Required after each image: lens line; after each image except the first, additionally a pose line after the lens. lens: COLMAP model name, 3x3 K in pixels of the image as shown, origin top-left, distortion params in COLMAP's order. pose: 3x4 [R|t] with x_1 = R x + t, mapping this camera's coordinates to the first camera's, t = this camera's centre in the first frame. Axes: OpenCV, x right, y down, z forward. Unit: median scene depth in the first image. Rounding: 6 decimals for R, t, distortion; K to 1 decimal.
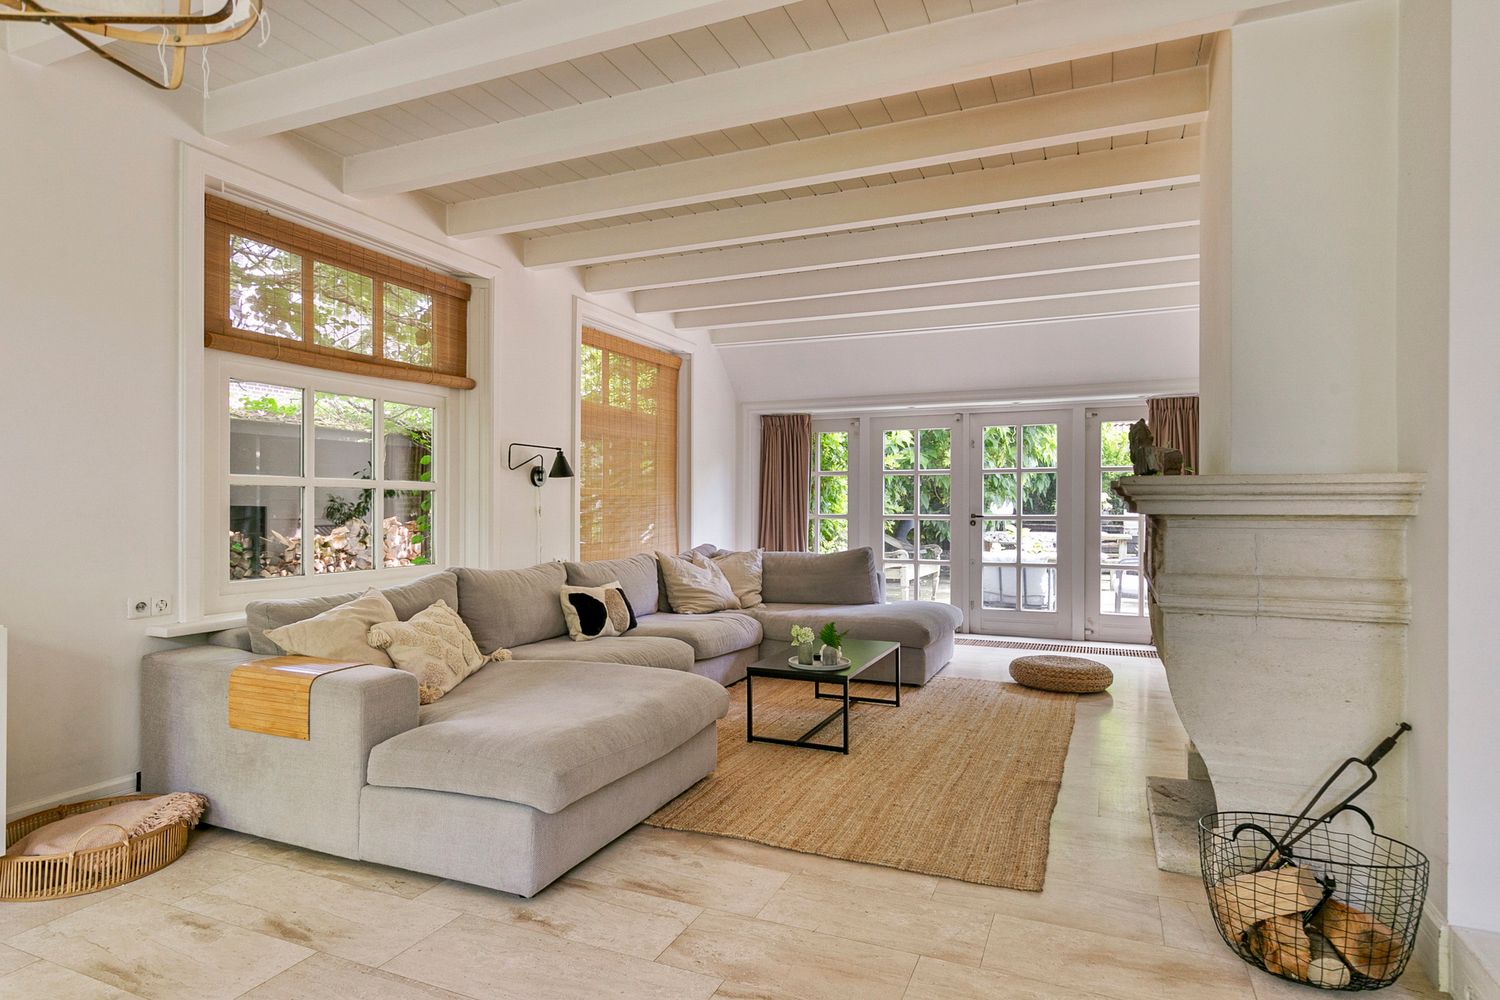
lens RADIAL K [[828.4, 0, 750.0], [0, 828.4, 500.0], [0, 0, 1]] dist [-0.001893, -0.001495]
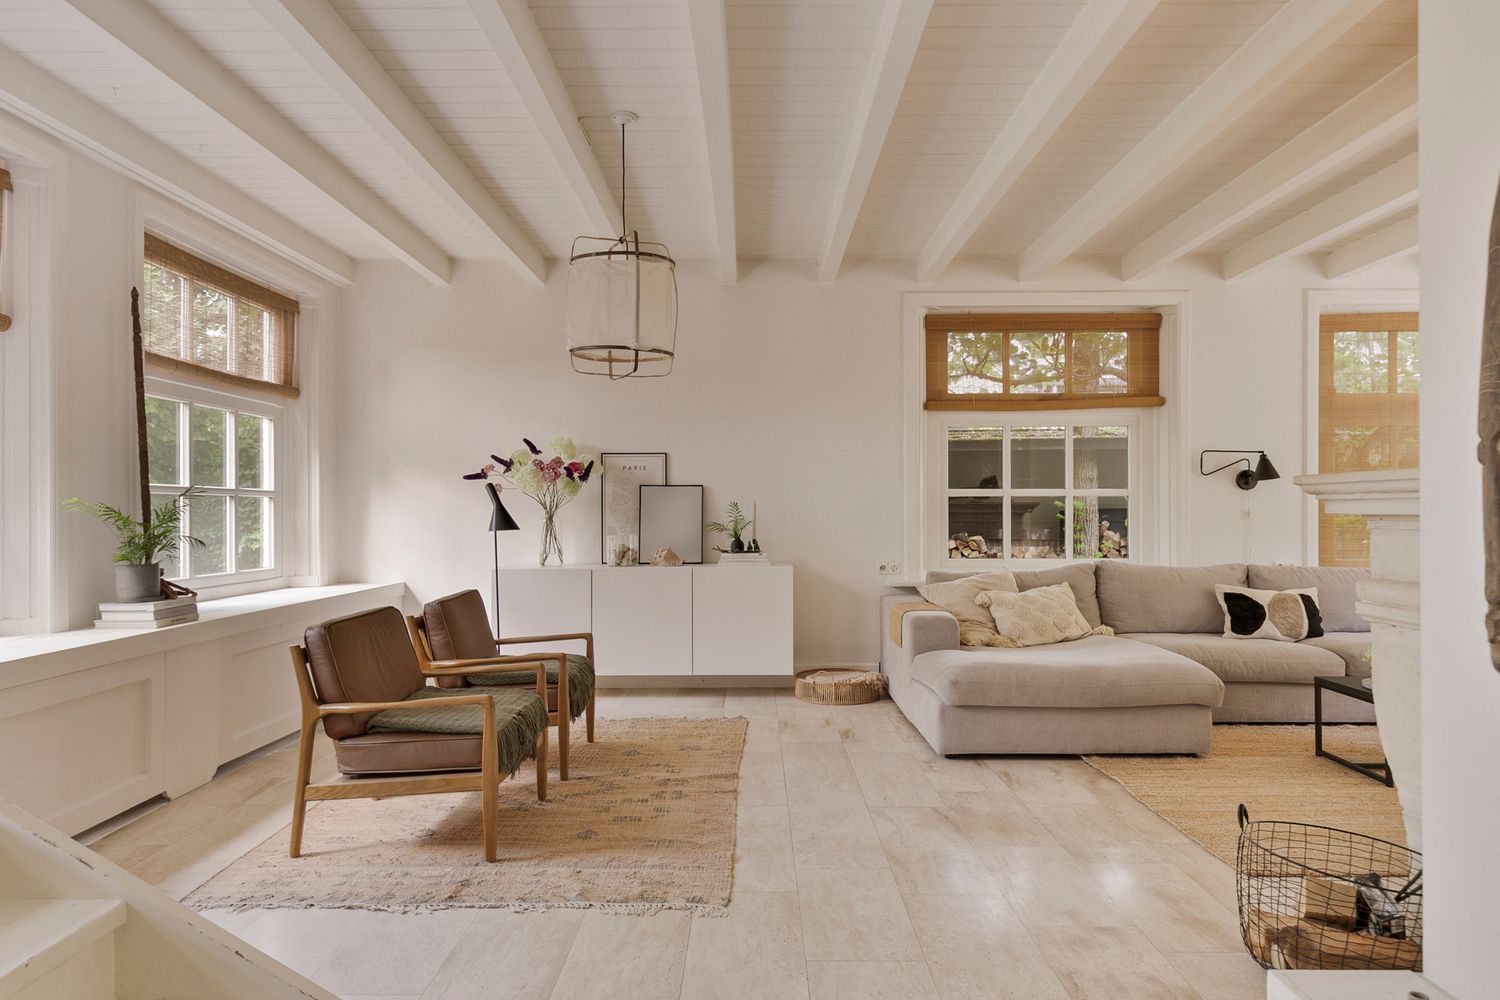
lens RADIAL K [[972.2, 0, 750.0], [0, 972.2, 500.0], [0, 0, 1]] dist [0.004217, 0.000839]
pose [[0.364028, -0.020650, -0.931159, 0.711371], [0.009369, 0.999785, -0.018510, 0.013809], [0.931341, -0.001986, 0.364144, -0.005371]]
